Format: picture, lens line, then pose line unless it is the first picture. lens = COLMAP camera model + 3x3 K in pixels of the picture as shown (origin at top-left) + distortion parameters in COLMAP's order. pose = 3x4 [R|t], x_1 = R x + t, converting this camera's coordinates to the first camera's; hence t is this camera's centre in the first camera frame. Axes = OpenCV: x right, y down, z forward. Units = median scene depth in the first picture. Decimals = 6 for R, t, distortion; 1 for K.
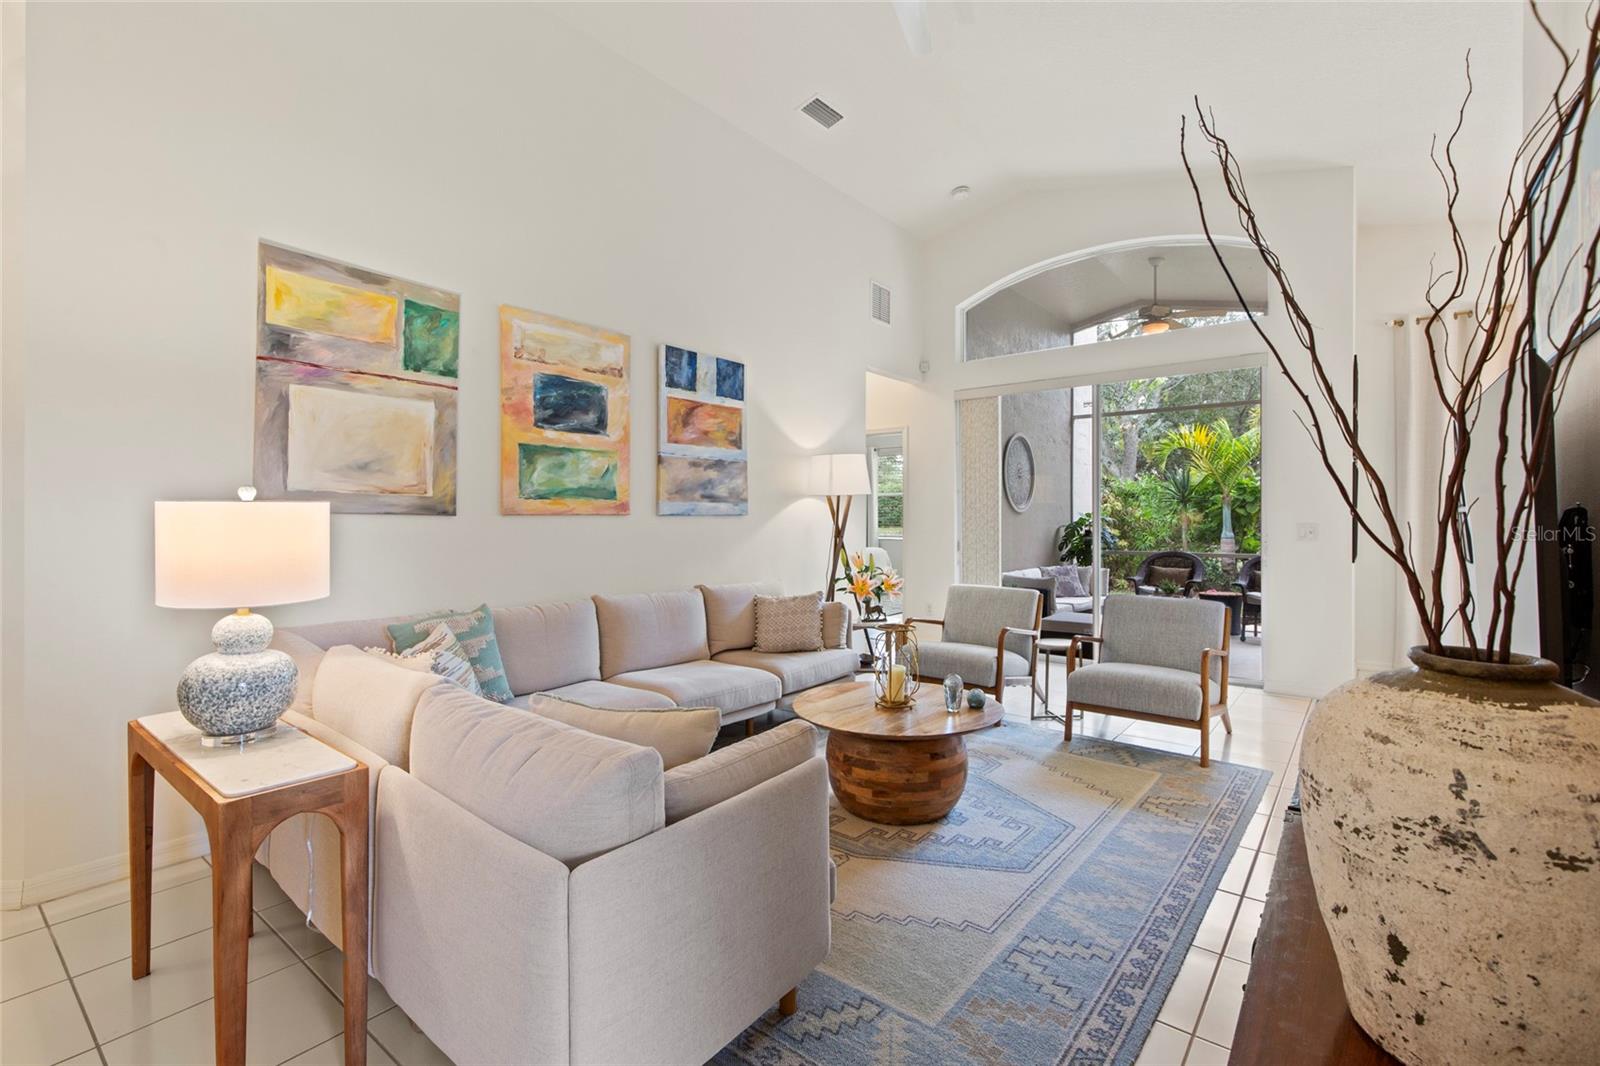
lens RADIAL K [[723.9, 0, 804.5], [0, 723.9, 523.3], [0, 0, 1]] dist [0.007831, -0.001432]
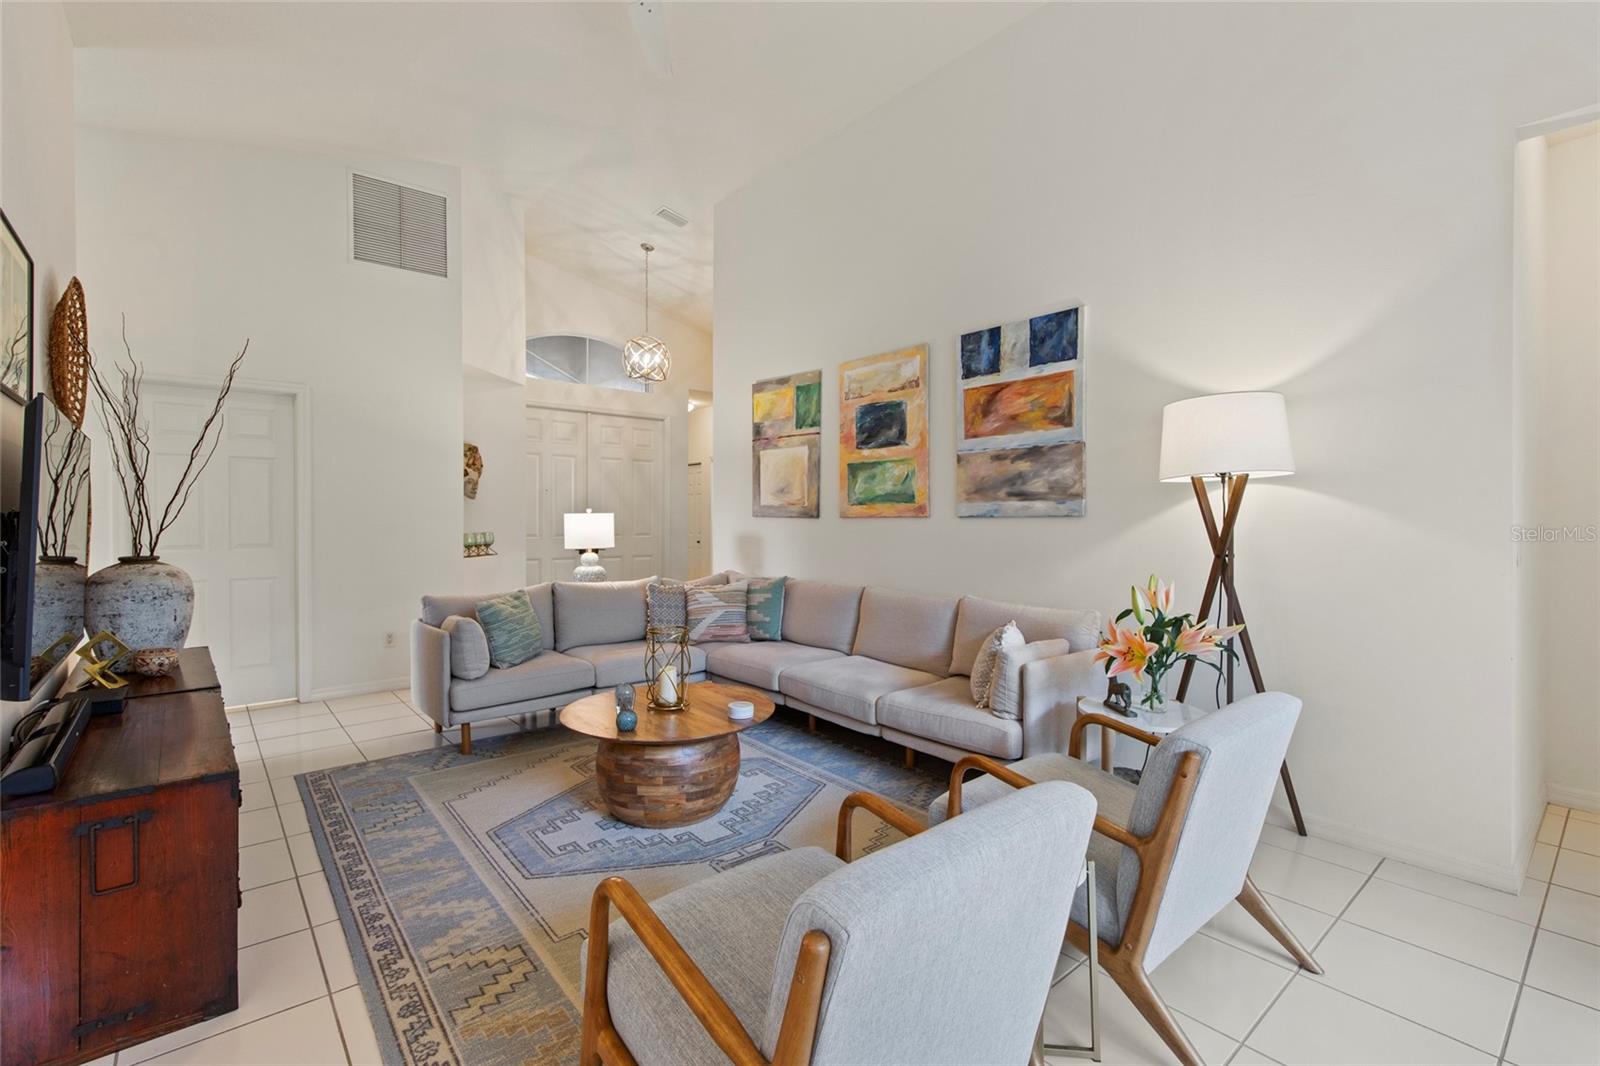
lens RADIAL K [[723.9, 0, 810.1], [0, 723.9, 522.0], [0, 0, 1]] dist [0.007831, -0.001432]
pose [[-0.199837, 0.000417, -0.979829, 0.850671], [-0.010760, 0.999939, 0.002620, -0.005898], [0.979770, 0.011067, -0.199820, 1.109597]]
